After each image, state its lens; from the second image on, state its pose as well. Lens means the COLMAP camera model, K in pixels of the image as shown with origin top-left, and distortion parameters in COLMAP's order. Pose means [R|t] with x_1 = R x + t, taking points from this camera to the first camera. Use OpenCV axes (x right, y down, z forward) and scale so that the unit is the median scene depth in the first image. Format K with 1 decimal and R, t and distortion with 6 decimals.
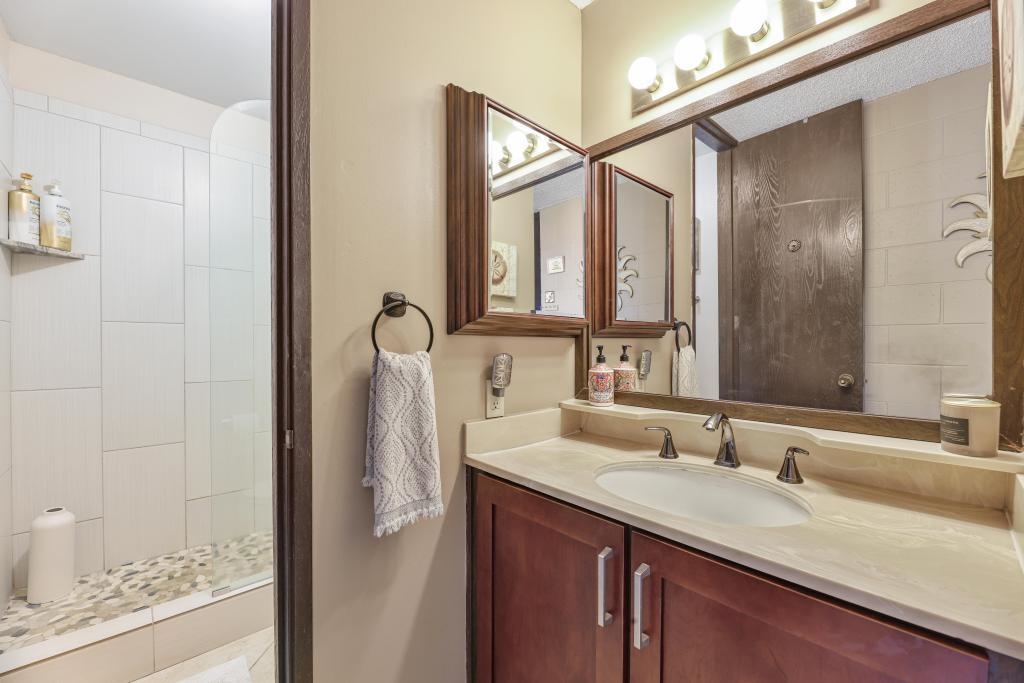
lens RADIAL K [[411.2, 0, 512.6], [0, 411.2, 345.8], [0, 0, 1]] dist [-0.013667, -0.000531]
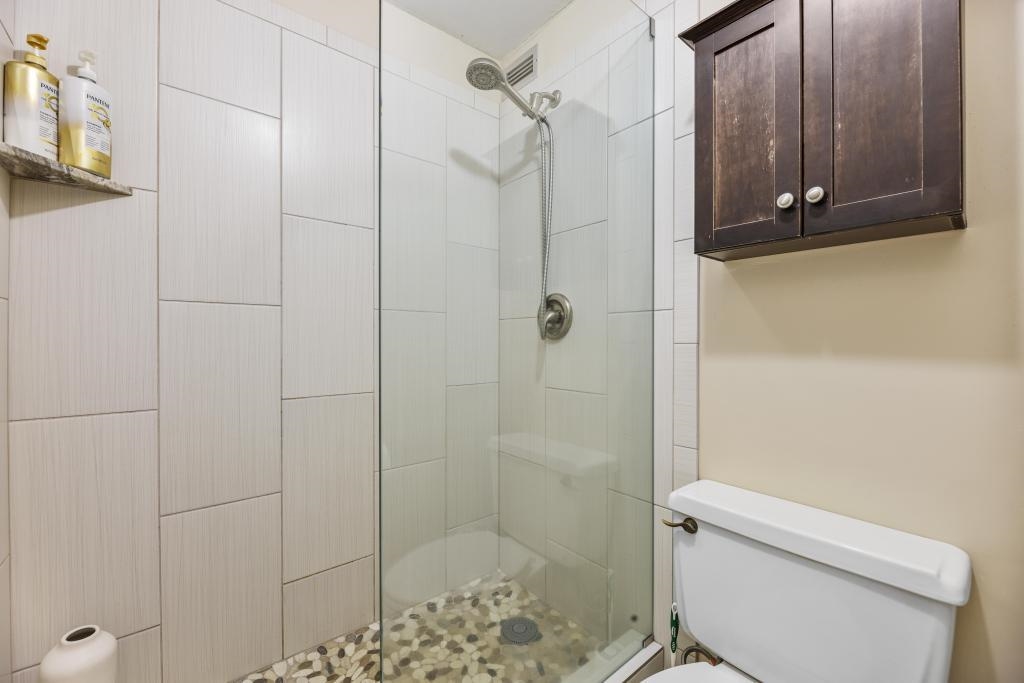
lens RADIAL K [[411.2, 0, 511.8], [0, 411.2, 338.2], [0, 0, 1]] dist [-0.013667, -0.000531]
pose [[0.998278, 0.003641, -0.058551, -0.497886], [-0.003687, 0.999993, -0.000668, -0.006519], [0.058549, 0.000883, 0.998284, 0.467647]]
